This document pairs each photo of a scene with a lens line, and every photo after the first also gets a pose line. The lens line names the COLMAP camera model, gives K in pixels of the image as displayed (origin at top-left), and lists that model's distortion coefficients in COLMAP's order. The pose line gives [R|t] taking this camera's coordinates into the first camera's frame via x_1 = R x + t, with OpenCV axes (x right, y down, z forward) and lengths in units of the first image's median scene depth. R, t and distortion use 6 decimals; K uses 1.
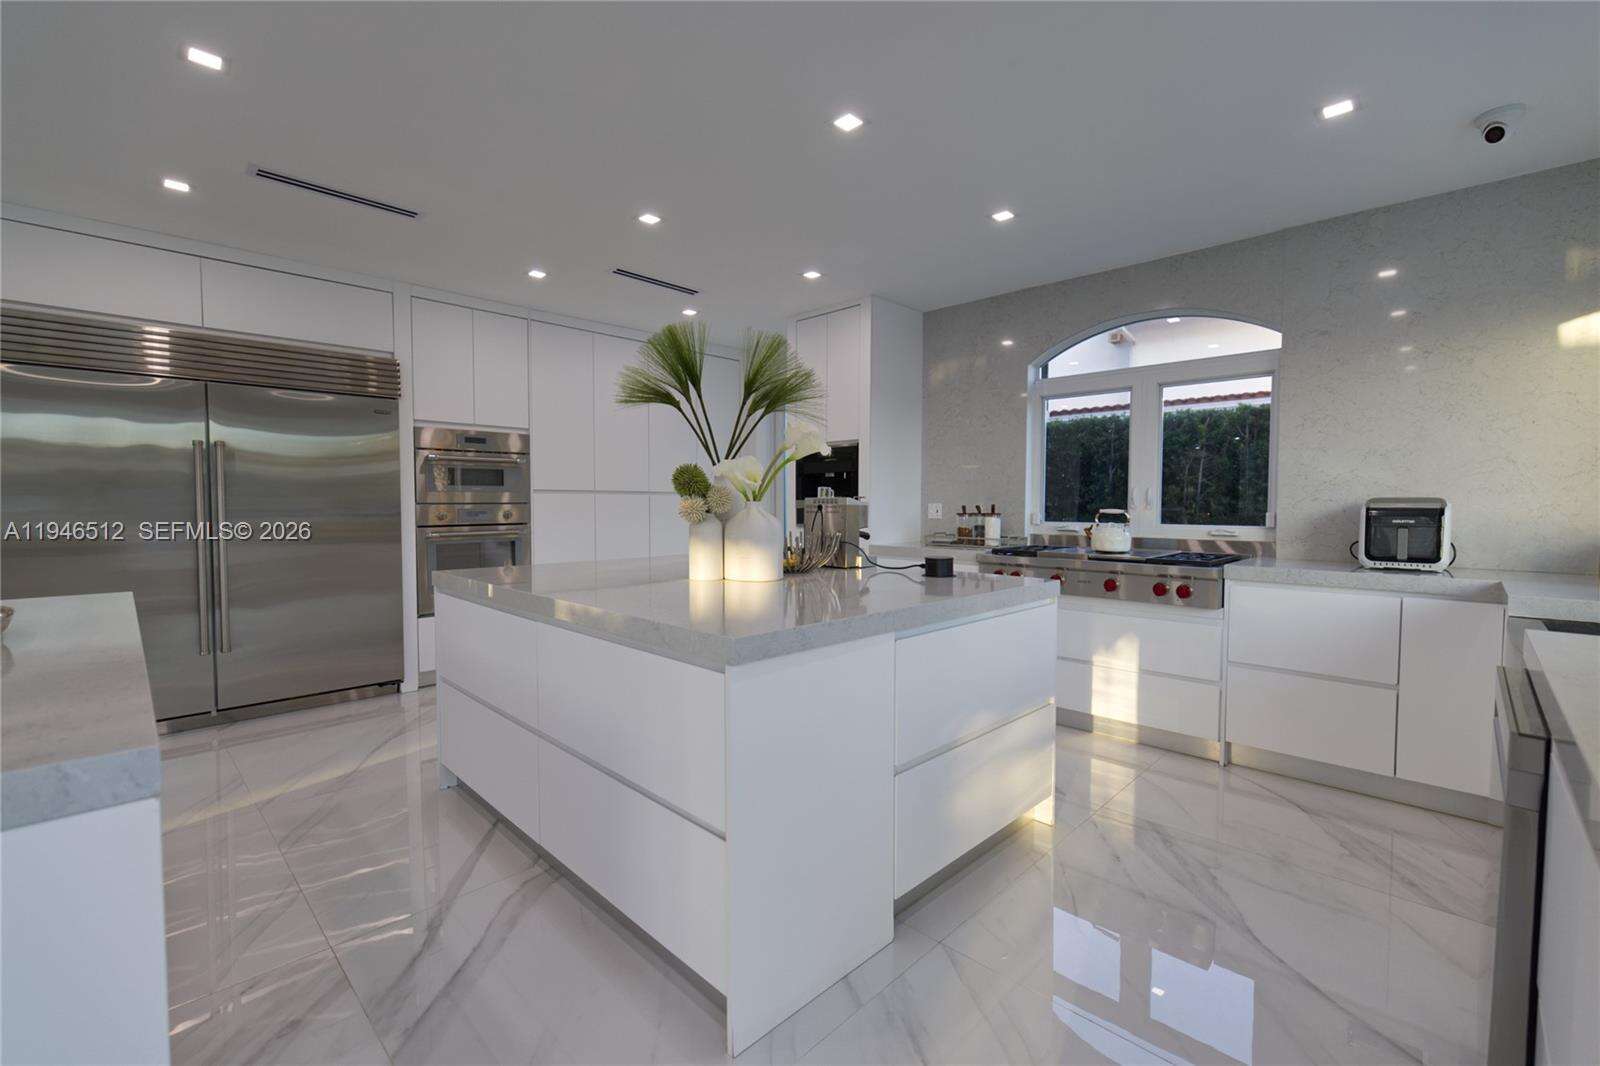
lens RADIAL K [[684.6, 0, 800.0], [0, 684.6, 533.0], [0, 0, 1]] dist [0.000320, 0.000023]
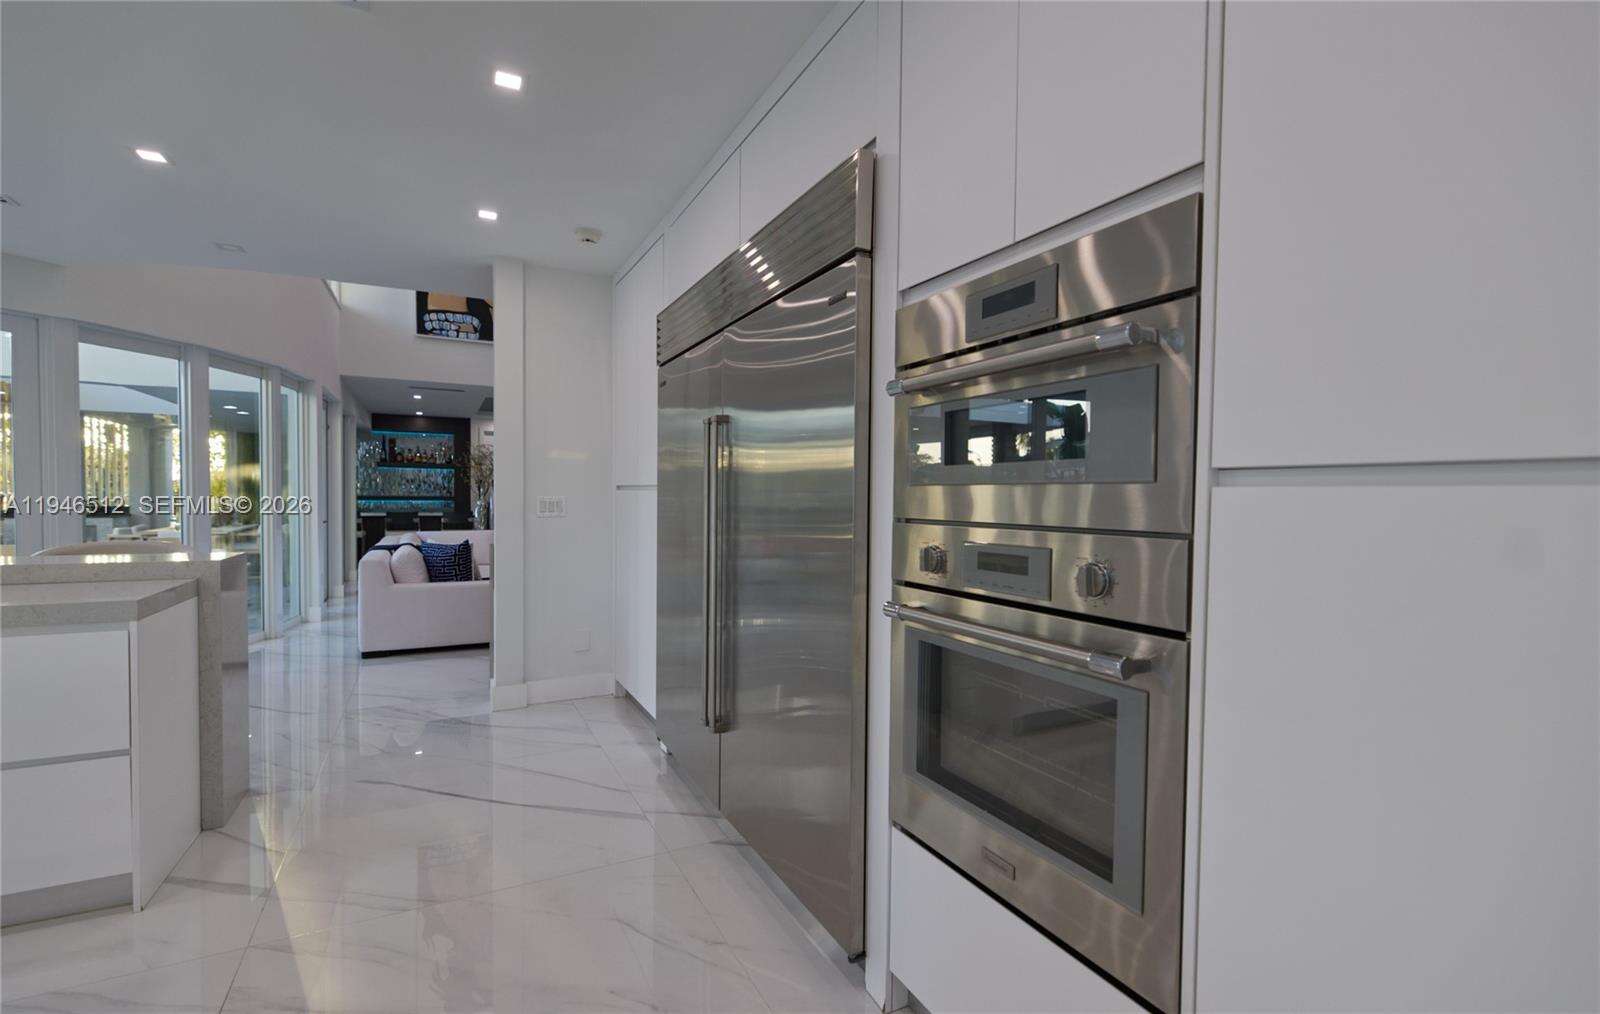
lens RADIAL K [[703.7, 0, 800.0], [0, 703.7, 507.0], [0, 0, 1]] dist [0.001225, 0.000089]
pose [[-0.316568, 0.012164, -0.948492, -0.165935], [-0.054956, 0.998003, 0.031141, -0.053955], [0.946977, 0.061984, -0.315267, 0.983468]]
